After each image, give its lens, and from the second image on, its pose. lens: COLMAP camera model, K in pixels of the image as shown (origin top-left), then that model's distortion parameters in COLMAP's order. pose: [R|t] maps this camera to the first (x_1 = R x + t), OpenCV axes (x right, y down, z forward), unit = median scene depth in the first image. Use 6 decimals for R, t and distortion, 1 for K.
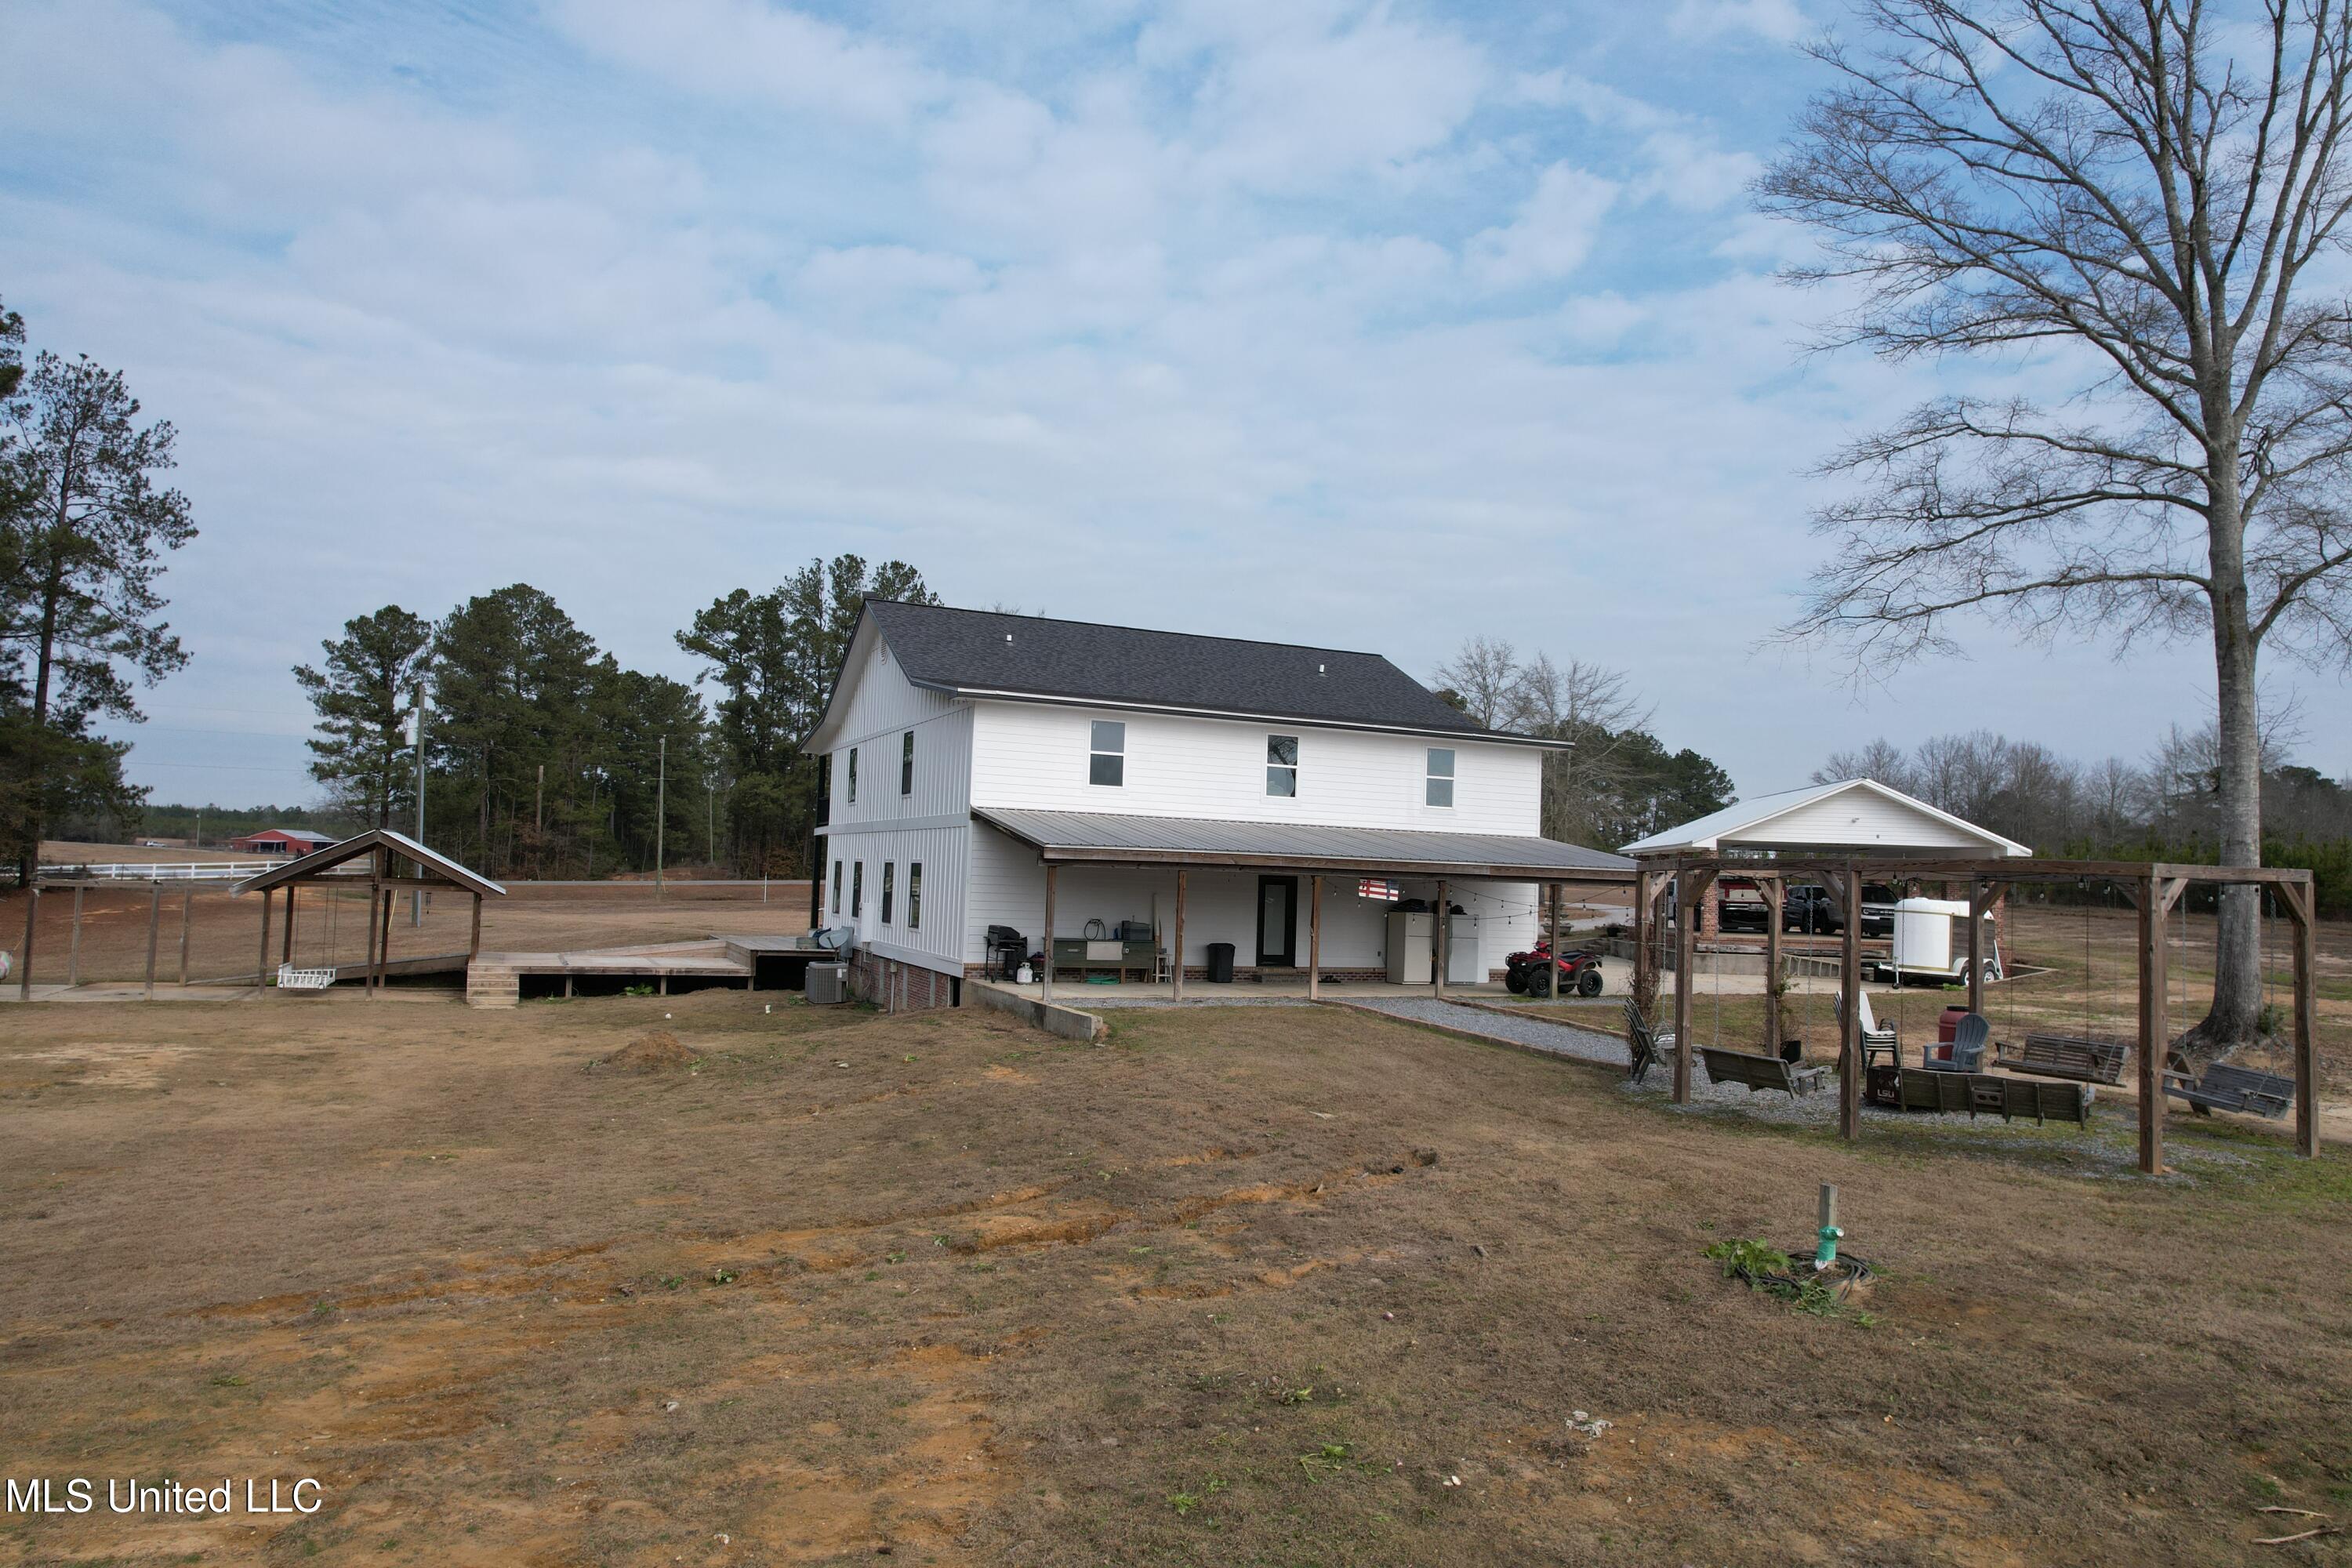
lens RADIAL K [[1517.5, 0, 1103.9], [0, 1517.5, 801.8], [0, 0, 1]] dist [-0.037326, 0.023258]
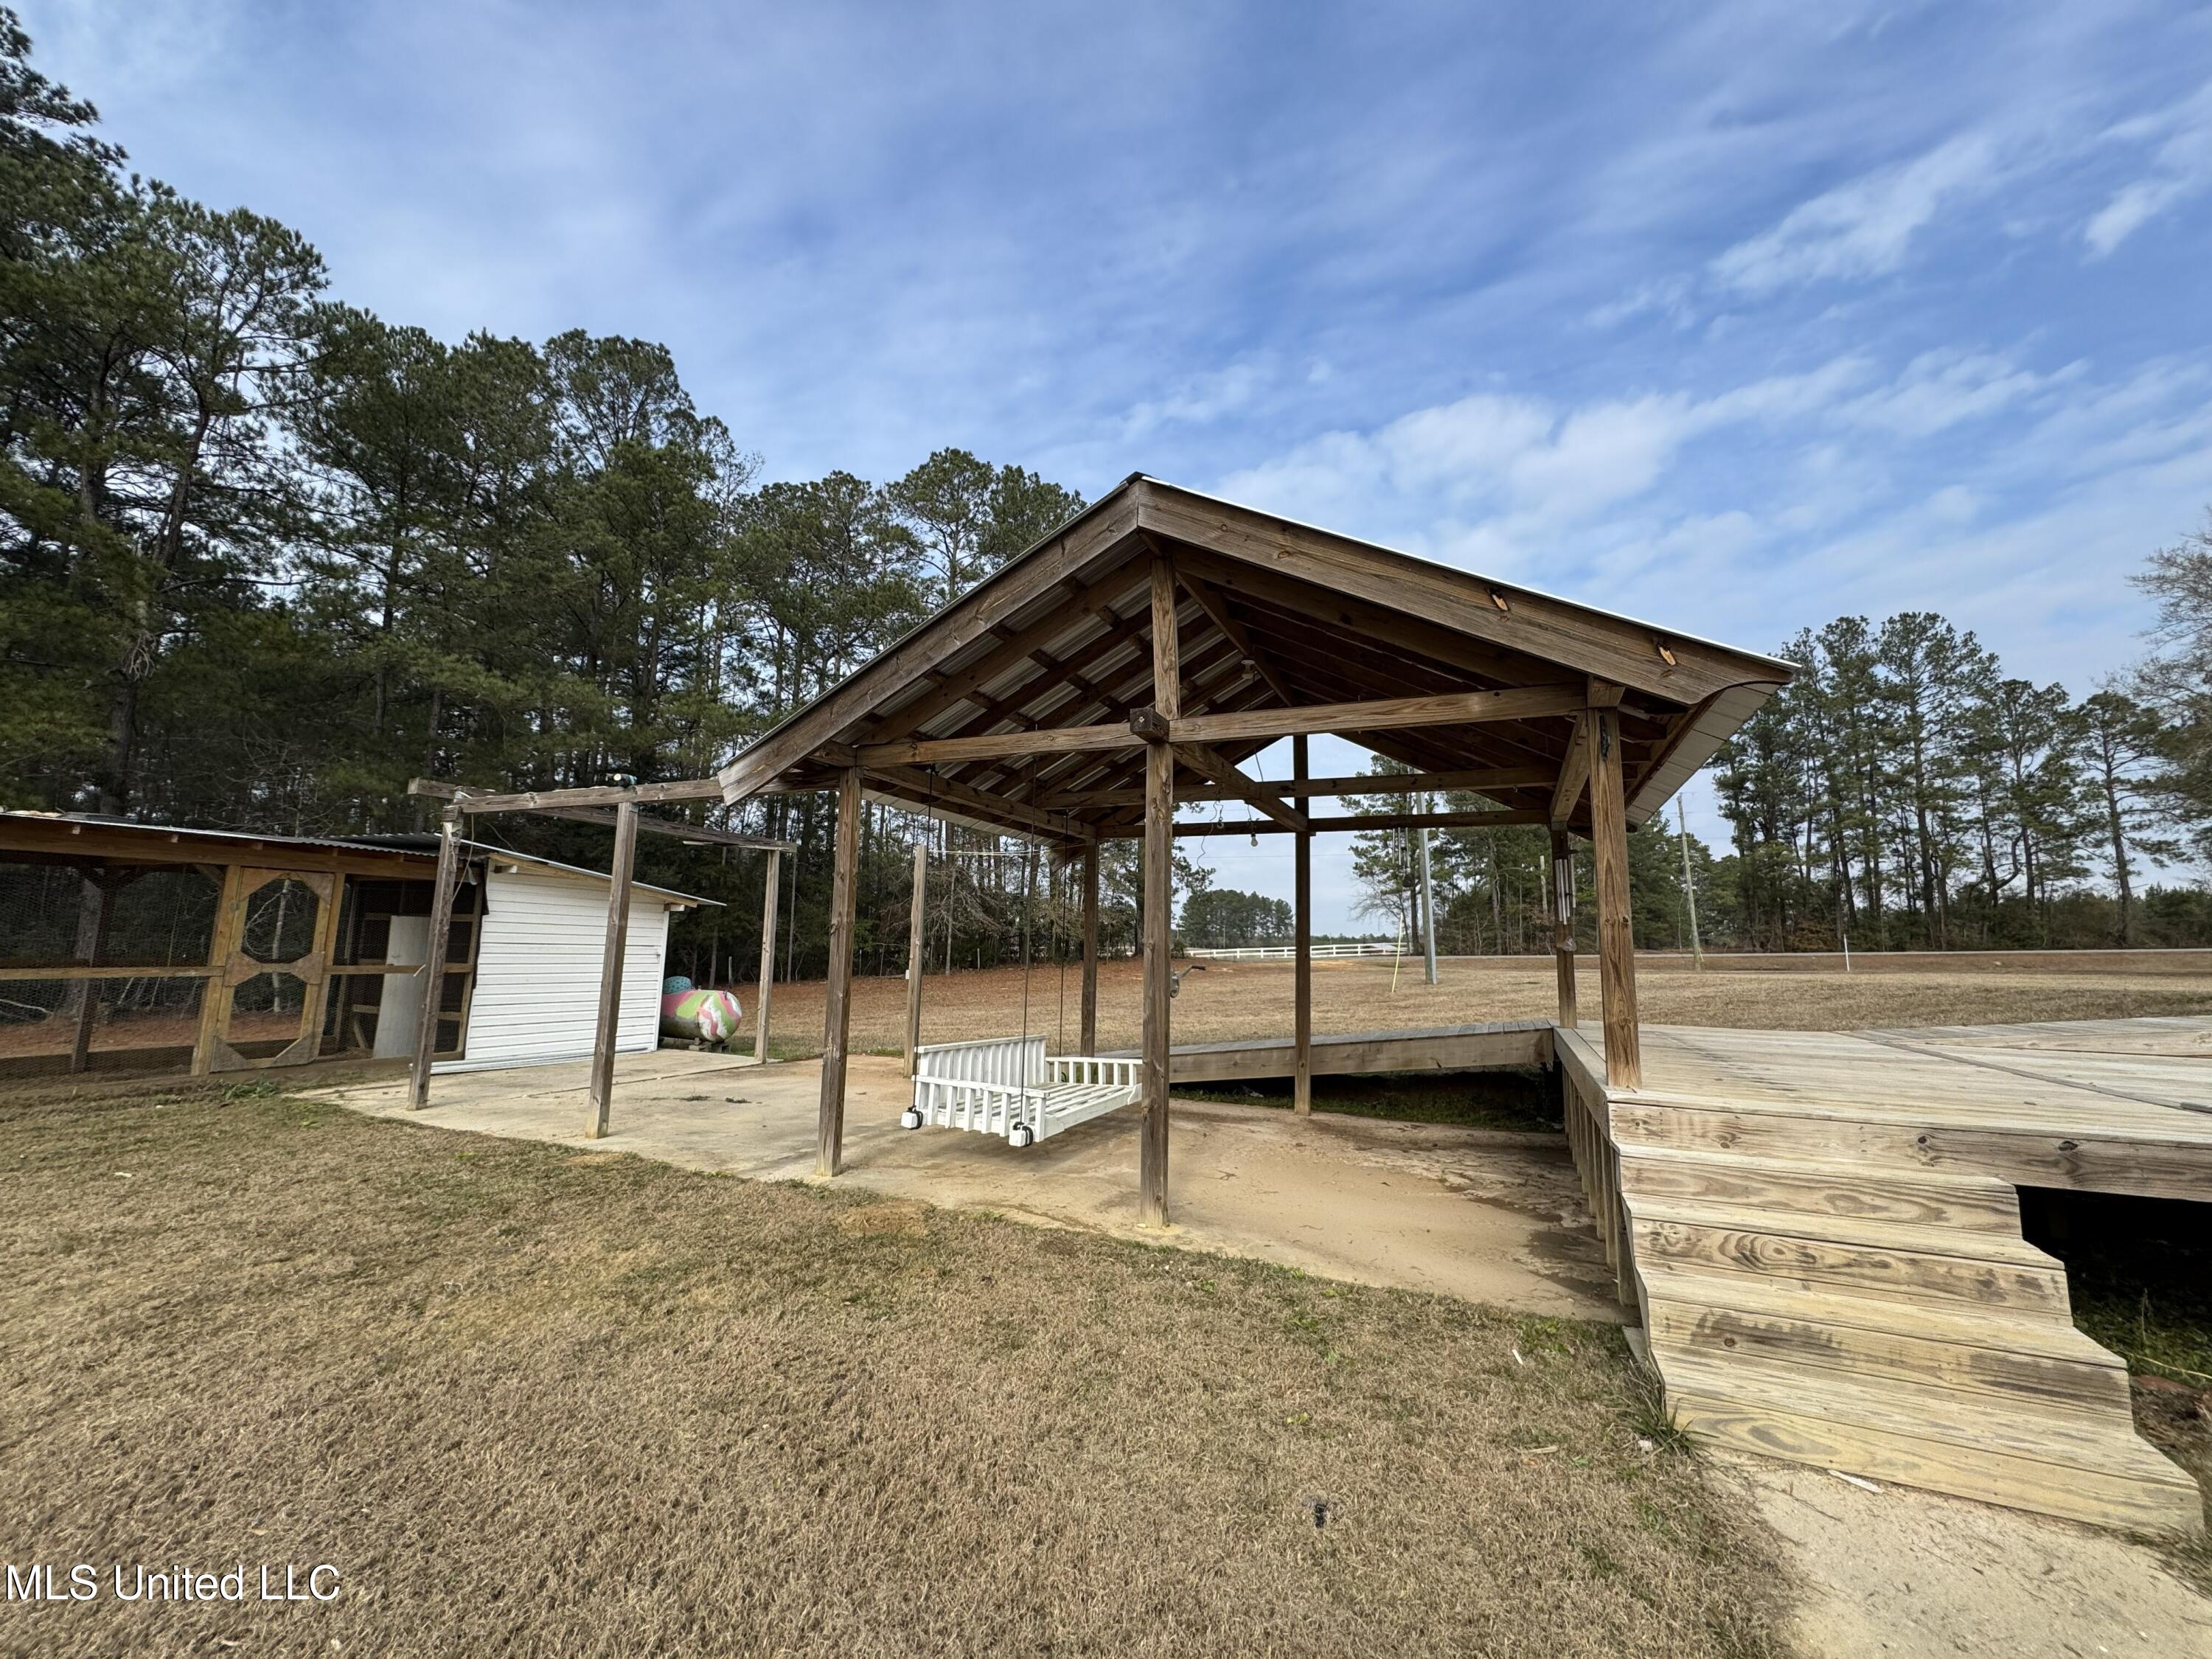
lens RADIAL K [[875.7, 0, 1110.9], [0, 875.7, 801.8], [0, 0, 1]] dist [0.002992, -0.000410]
pose [[0.701292, -0.136167, -0.699749, -0.392752], [0.032938, 0.986729, -0.159001, 0.090178], [0.712113, 0.088458, 0.696470, 0.900124]]
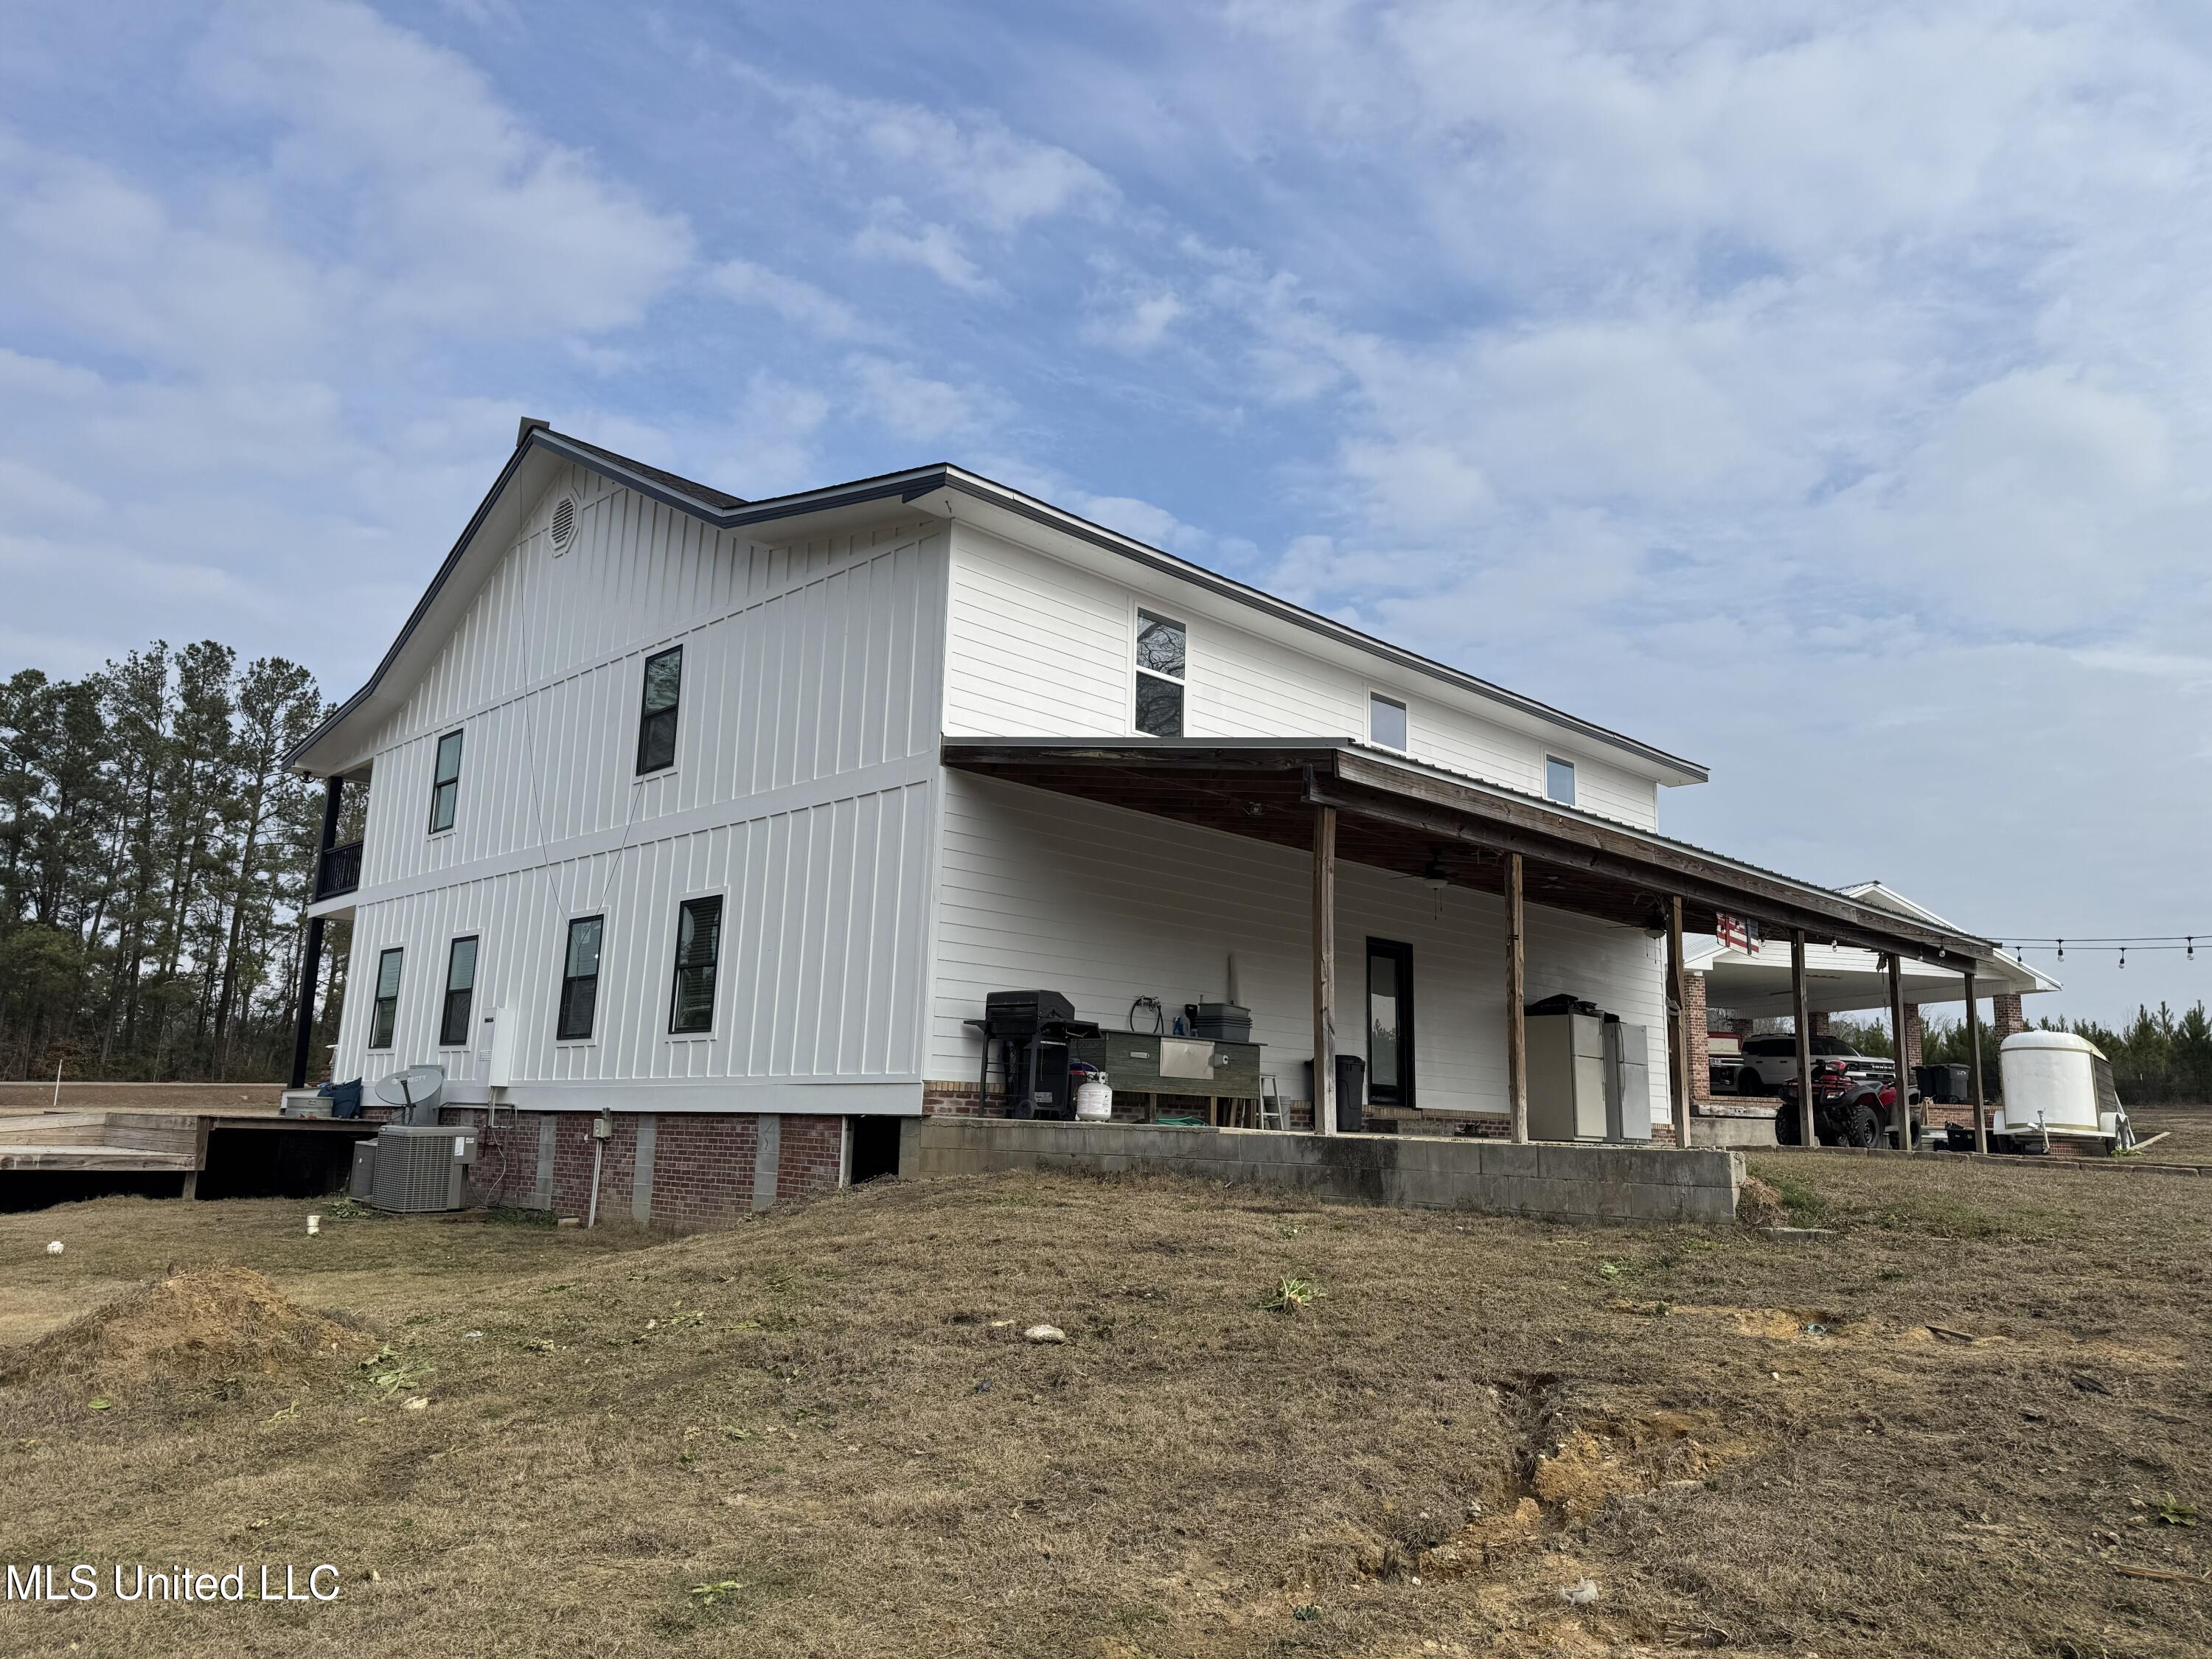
lens RADIAL K [[1549.5, 0, 1109.4], [0, 1549.5, 838.4], [0, 0, 1]] dist [0.041429, -0.028330]
pose [[0.920866, 0.067436, 0.384003, -0.179886], [-0.018365, 0.991337, -0.130049, 0.076160], [-0.389446, 0.112706, 0.914127, 0.445463]]
